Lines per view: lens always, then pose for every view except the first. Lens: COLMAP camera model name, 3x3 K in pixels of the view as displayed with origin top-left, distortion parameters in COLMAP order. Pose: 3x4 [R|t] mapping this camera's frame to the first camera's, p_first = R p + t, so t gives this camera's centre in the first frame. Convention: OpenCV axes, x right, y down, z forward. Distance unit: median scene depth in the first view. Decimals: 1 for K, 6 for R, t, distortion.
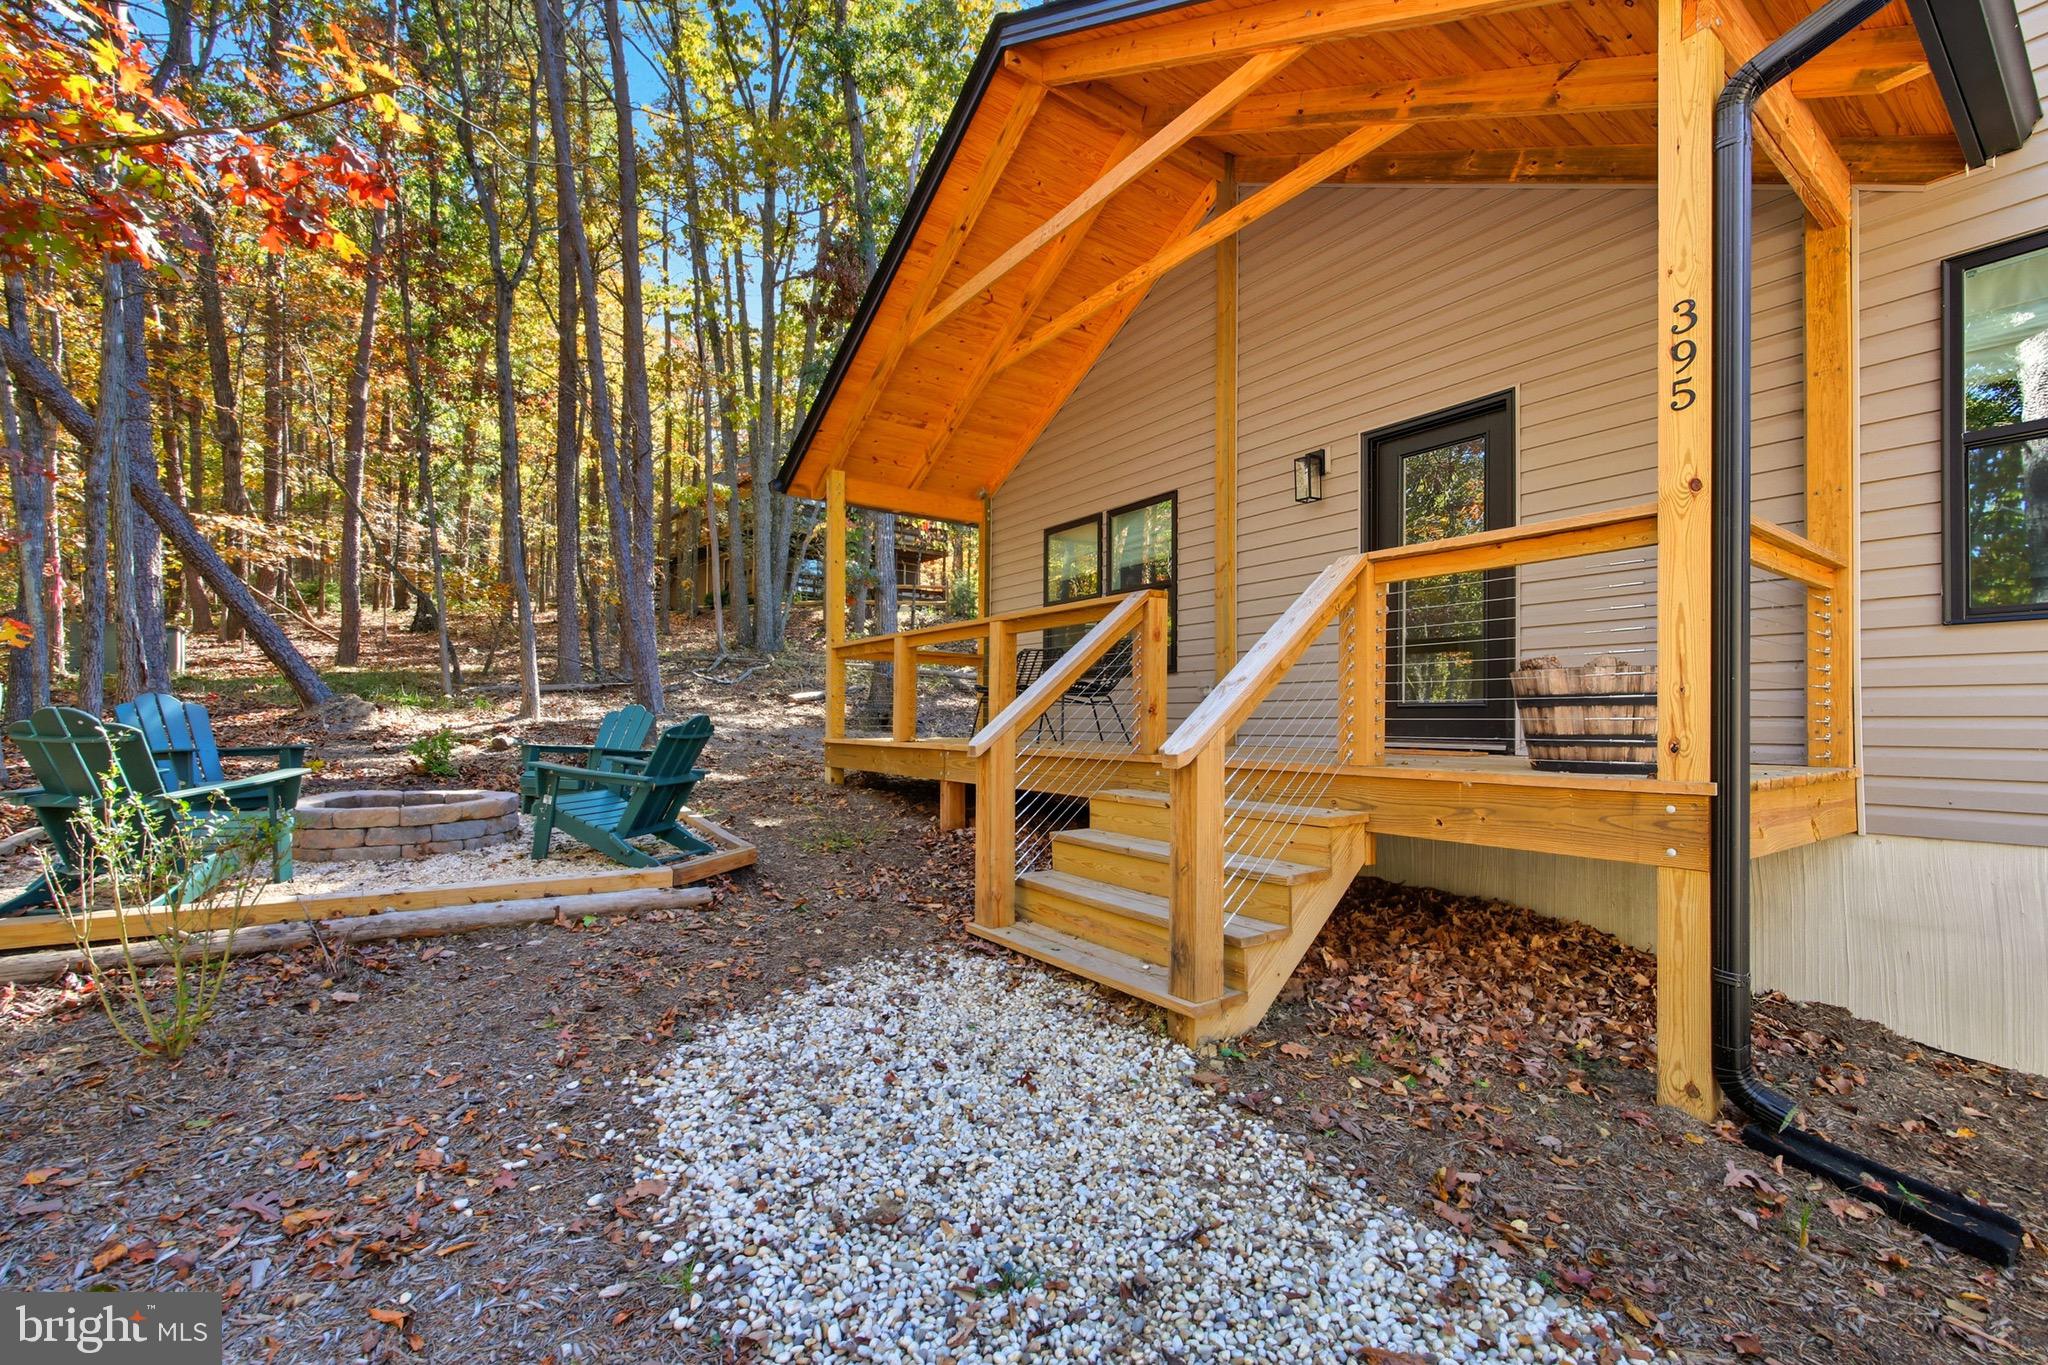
lens RADIAL K [[823.4, 0, 1017.2], [0, 823.4, 710.1], [0, 0, 1]] dist [-0.000680, -0.000054]
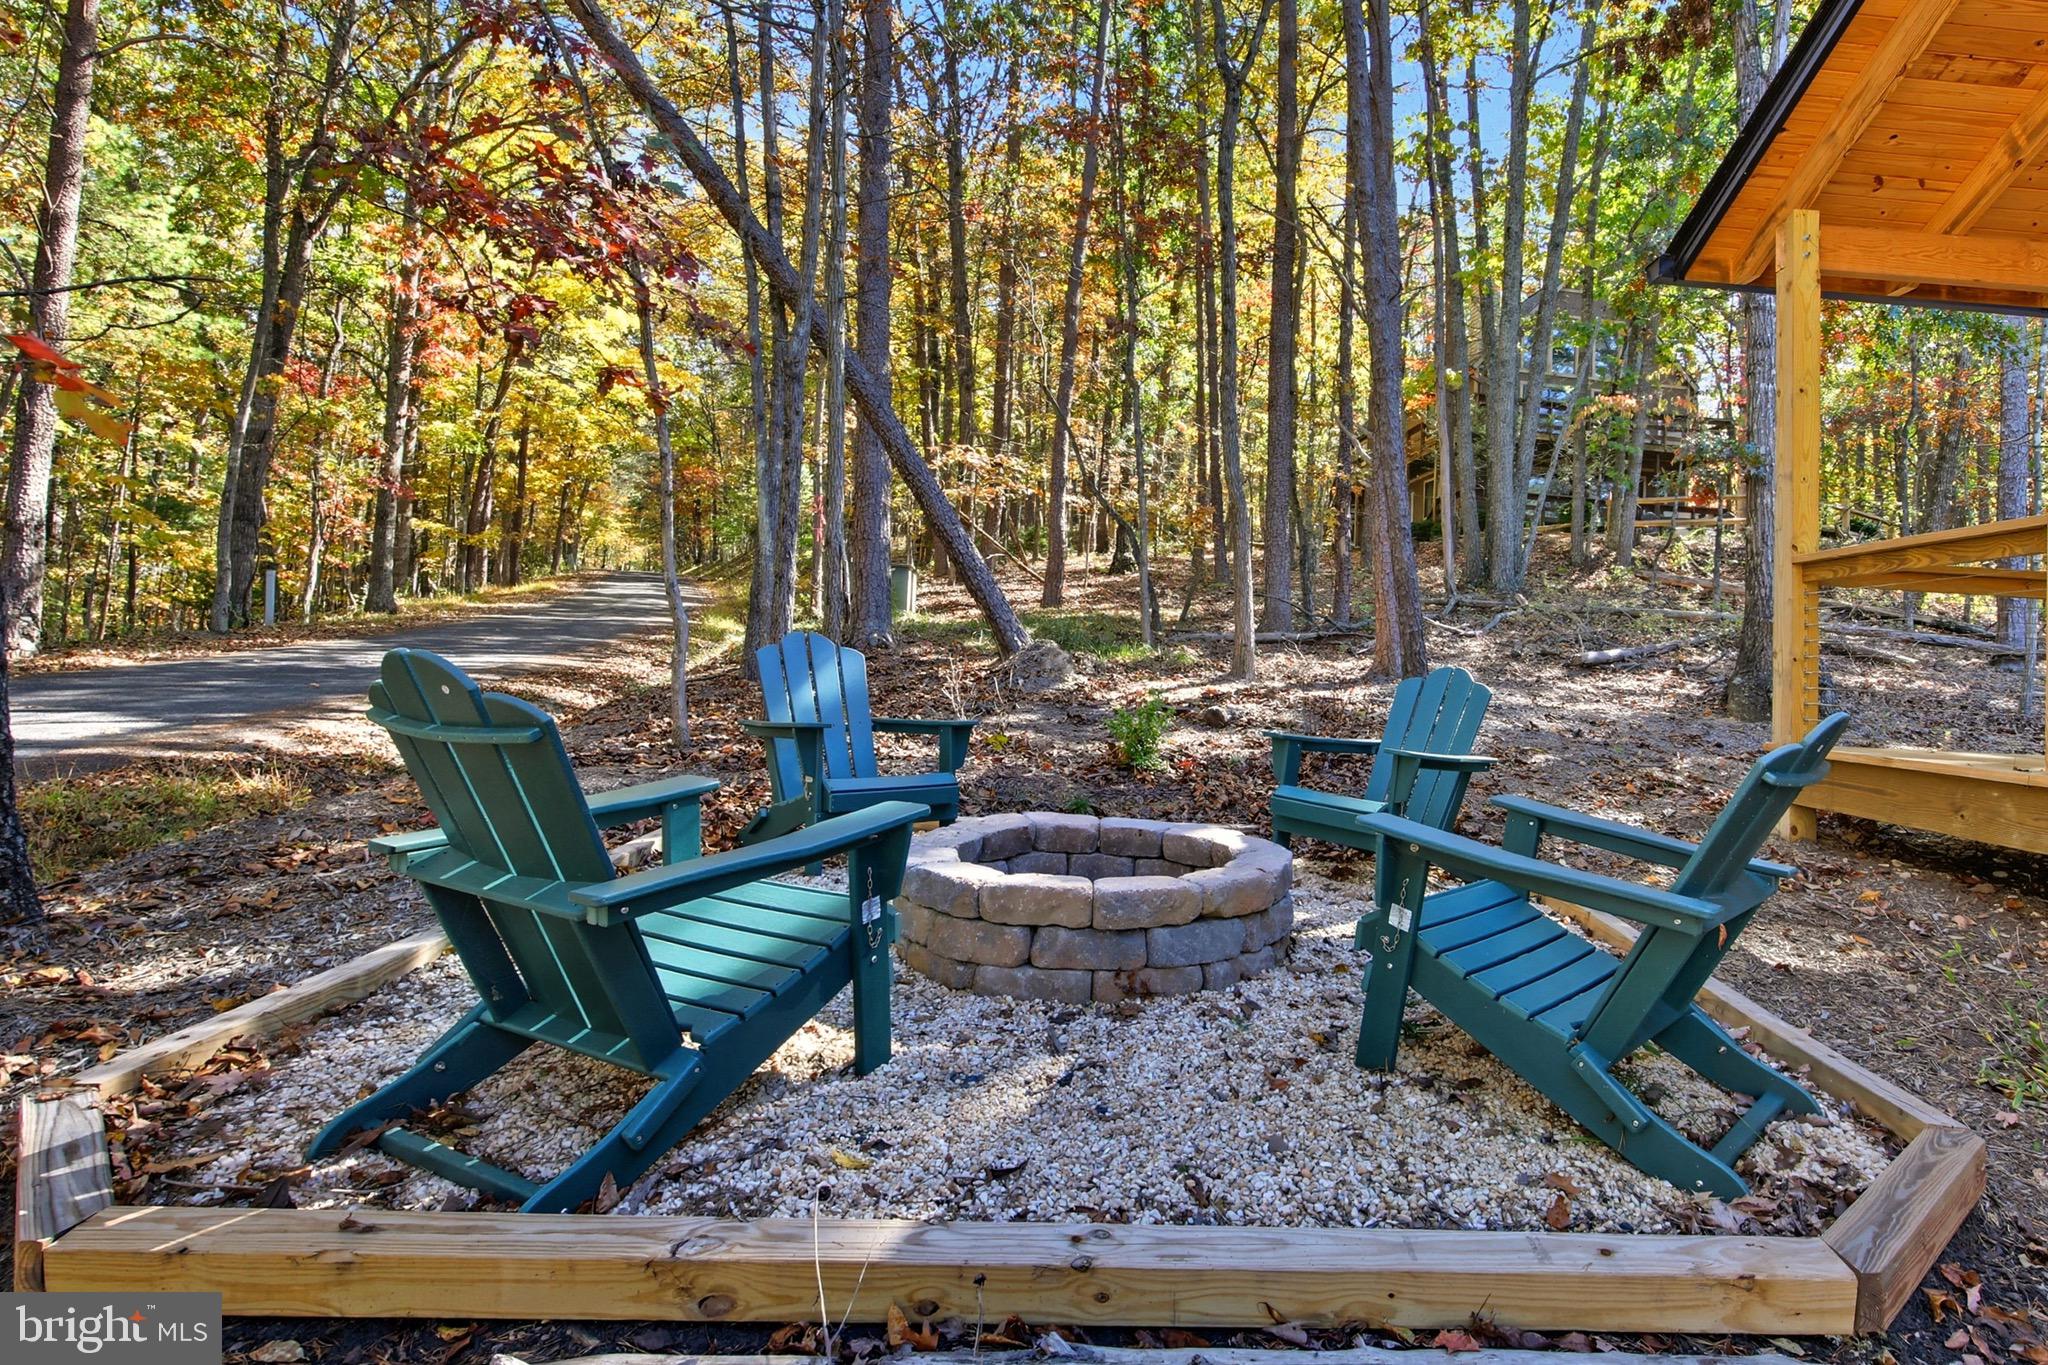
lens RADIAL K [[842.9, 0, 1034.2], [0, 842.9, 676.2], [0, 0, 1]] dist [-0.000176, -0.000067]
pose [[0.751593, 0.038502, -0.658502, -0.201125], [-0.024190, 0.999232, 0.030814, -0.009851], [0.659183, -0.007231, 0.751948, 0.269199]]
